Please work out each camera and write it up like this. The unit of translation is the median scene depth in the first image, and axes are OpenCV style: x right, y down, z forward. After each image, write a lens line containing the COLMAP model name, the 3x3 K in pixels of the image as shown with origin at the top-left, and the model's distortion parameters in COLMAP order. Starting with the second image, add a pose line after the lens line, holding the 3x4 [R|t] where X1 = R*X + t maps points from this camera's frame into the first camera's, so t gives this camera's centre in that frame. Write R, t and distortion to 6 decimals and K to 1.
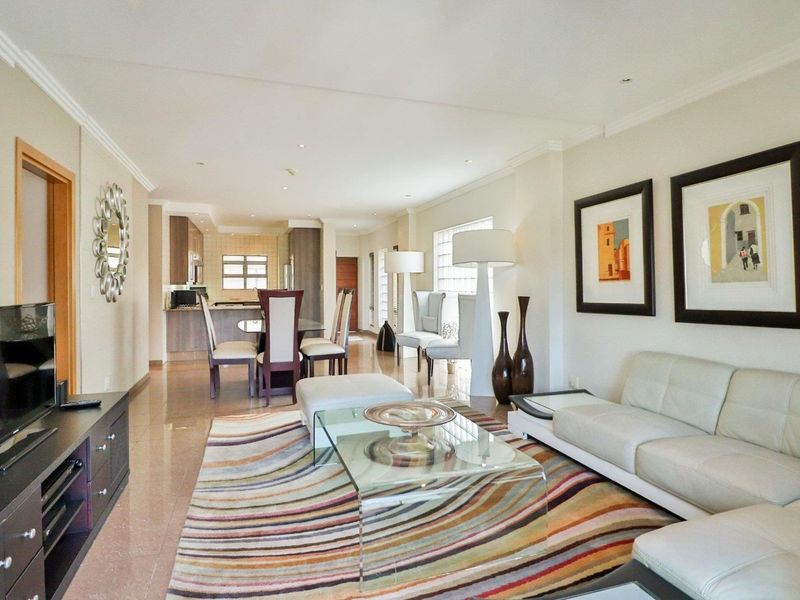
lens RADIAL K [[461.3, 0, 396.4], [0, 461.3, 286.6], [0, 0, 1]] dist [0.001446, -0.016199]
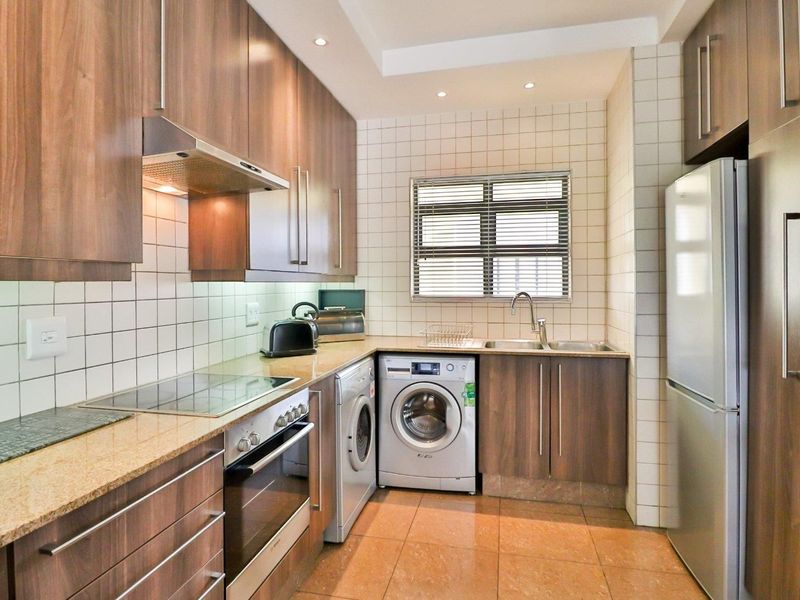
lens RADIAL K [[461.3, 0, 396.4], [0, 461.3, 286.6], [0, 0, 1]] dist [0.001446, -0.016199]
pose [[0.857951, 0.003973, -0.513716, -0.267463], [-0.001514, 0.999985, 0.005205, -0.002997], [0.513729, -0.003688, 0.857945, 0.845537]]
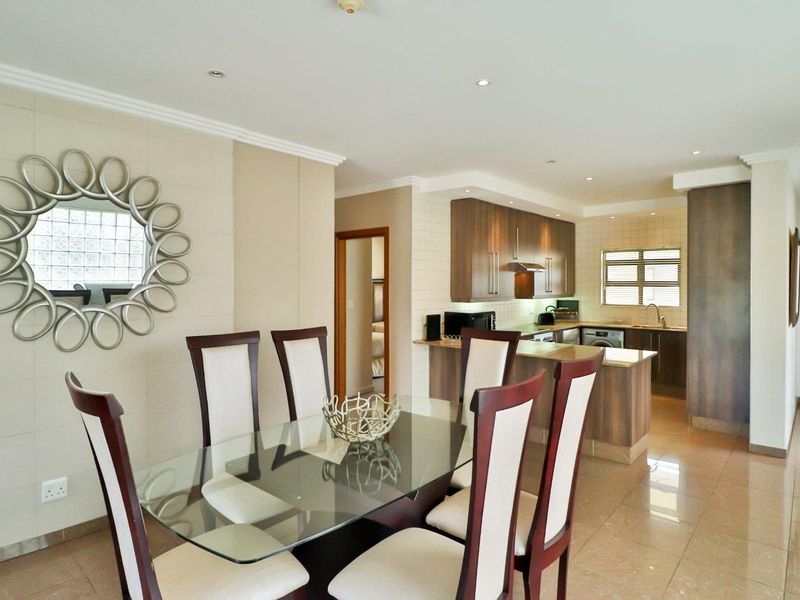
lens RADIAL K [[461.3, 0, 396.4], [0, 461.3, 286.6], [0, 0, 1]] dist [0.001446, -0.016199]
pose [[0.502519, 0.008643, -0.864523, 0.045100], [-0.005558, 0.999962, 0.006767, -0.025527], [0.864548, 0.001405, 0.502548, 0.483418]]
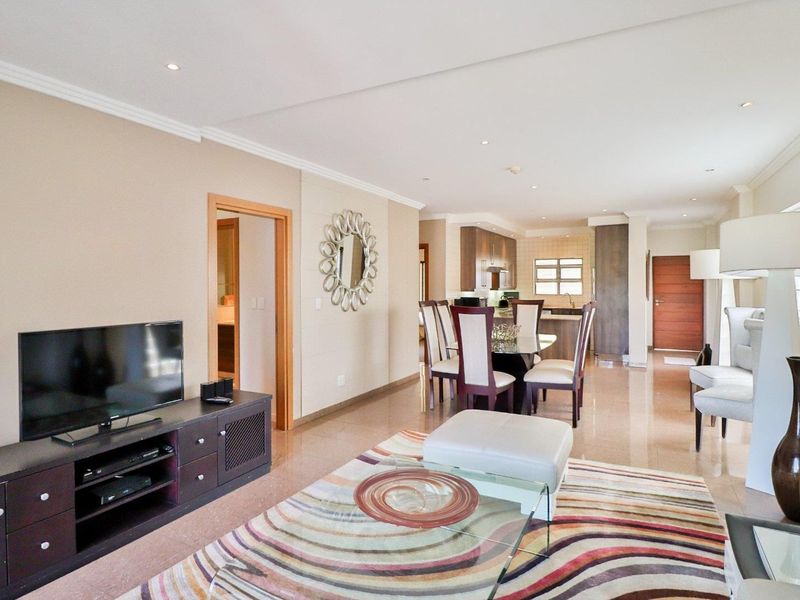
lens RADIAL K [[461.3, 0, 396.4], [0, 461.3, 286.6], [0, 0, 1]] dist [0.001446, -0.016199]
pose [[0.694290, 0.003884, -0.719685, 0.142522], [-0.001960, 0.999992, 0.003505, -0.015647], [0.719693, -0.001023, 0.694292, 0.123654]]
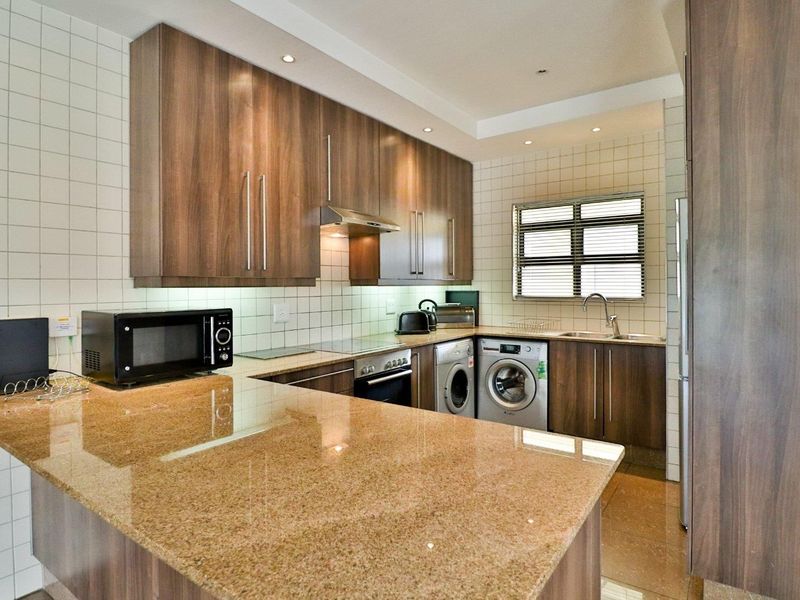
lens RADIAL K [[461.3, 0, 396.4], [0, 461.3, 286.6], [0, 0, 1]] dist [0.001446, -0.016199]
pose [[0.593179, 0.004328, -0.805059, -0.143951], [-0.000332, 0.999987, 0.005131, -0.005372], [0.805070, -0.002777, 0.593173, 0.792753]]
